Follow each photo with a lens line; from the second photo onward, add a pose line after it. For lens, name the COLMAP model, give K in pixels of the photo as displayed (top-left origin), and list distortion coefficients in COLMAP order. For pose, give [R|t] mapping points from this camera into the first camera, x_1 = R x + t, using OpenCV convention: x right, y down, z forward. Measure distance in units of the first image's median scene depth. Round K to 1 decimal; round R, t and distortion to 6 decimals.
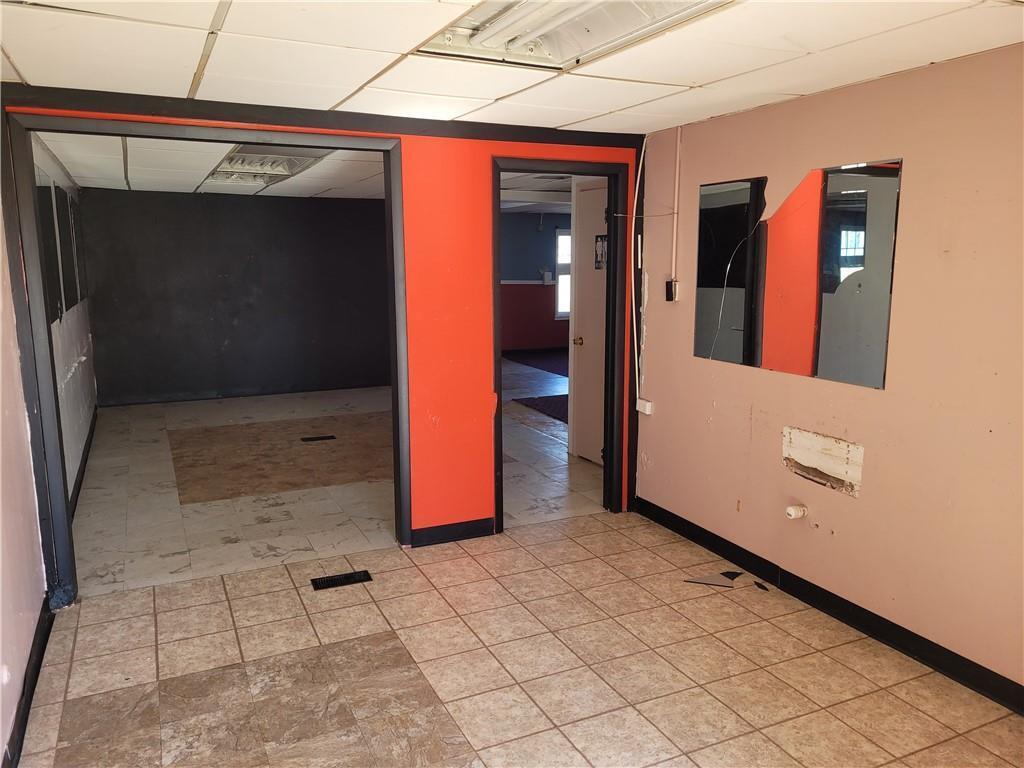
lens RADIAL K [[776.7, 0, 512.5], [0, 776.7, 387.8], [0, 0, 1]] dist [0.000249, -0.008791]
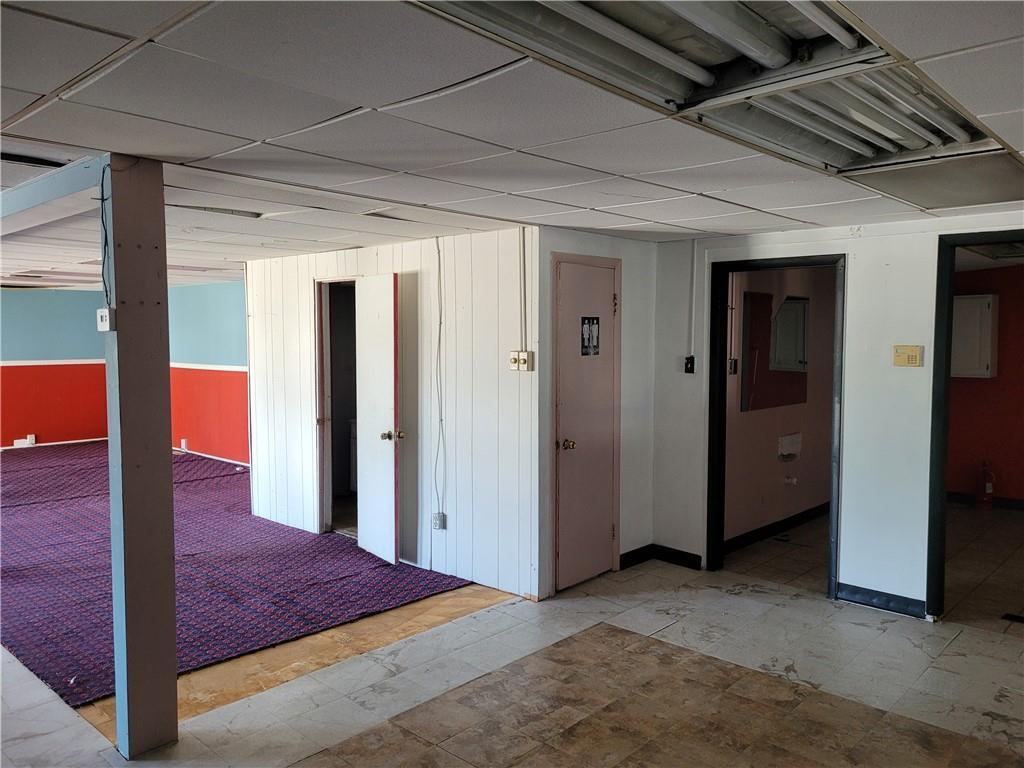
lens RADIAL K [[776.7, 0, 510.4], [0, 776.7, 379.6], [0, 0, 1]] dist [0.000249, -0.008791]
pose [[-0.367248, -0.054849, 0.928504, -0.667192], [0.152336, 0.981233, 0.118217, -0.242344], [-0.917563, 0.184860, -0.352001, 1.392510]]
